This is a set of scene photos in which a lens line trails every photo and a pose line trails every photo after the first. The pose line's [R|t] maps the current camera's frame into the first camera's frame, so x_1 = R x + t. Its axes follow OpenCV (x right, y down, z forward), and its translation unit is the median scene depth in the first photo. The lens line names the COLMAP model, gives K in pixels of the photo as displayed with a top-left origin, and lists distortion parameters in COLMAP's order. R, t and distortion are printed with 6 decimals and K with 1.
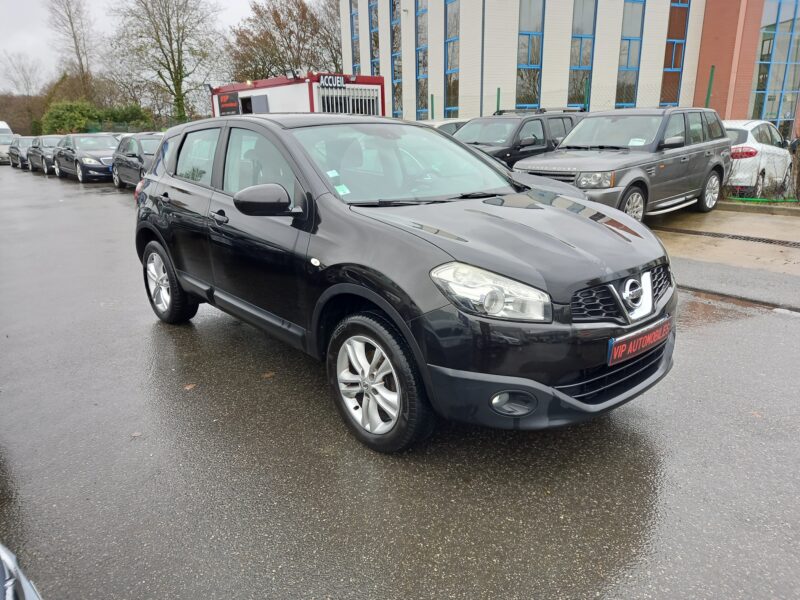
lens RADIAL K [[583.5, 0, 400.0], [0, 583.5, 300.0], [0, 0, 1]] dist [0.085956, -0.075524]
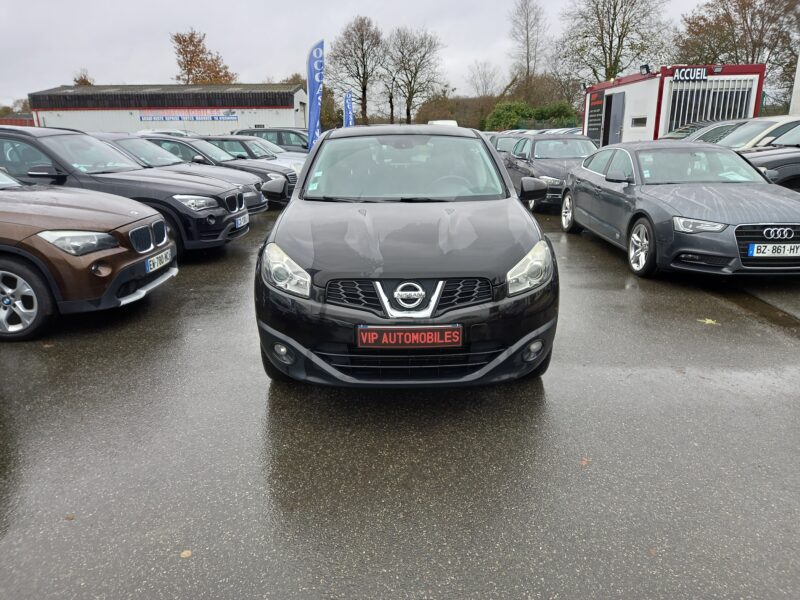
lens RADIAL K [[583.5, 0, 400.0], [0, 583.5, 300.0], [0, 0, 1]] dist [0.085956, -0.075524]
pose [[0.753172, 0.189199, -0.630028, 0.156566], [-0.182984, 0.980204, 0.075608, -0.011935], [0.631861, 0.058339, 0.772883, 0.017736]]
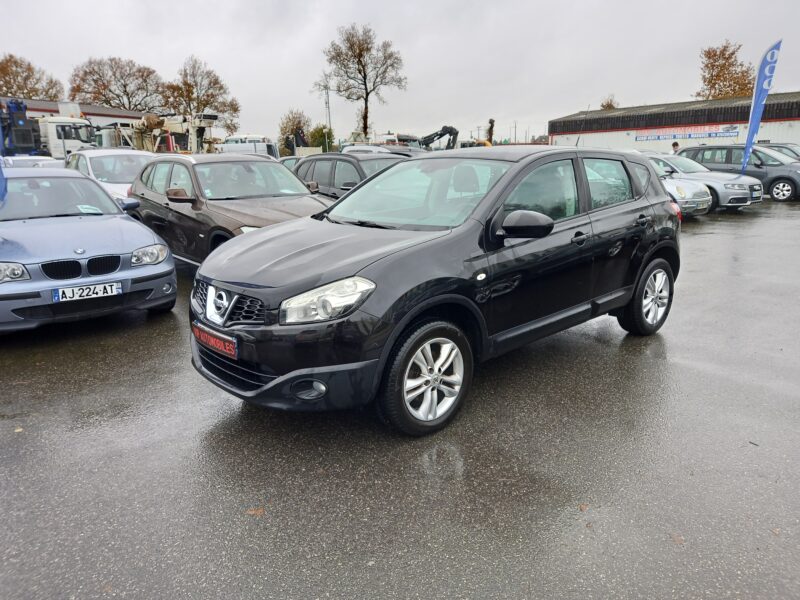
lens RADIAL K [[583.5, 0, 400.0], [0, 583.5, 300.0], [0, 0, 1]] dist [0.085956, -0.075524]
pose [[0.036522, 0.251104, -0.967271, 0.231978], [-0.260834, 0.936760, 0.233335, -0.058668], [0.964692, 0.243776, 0.099709, 0.178005]]
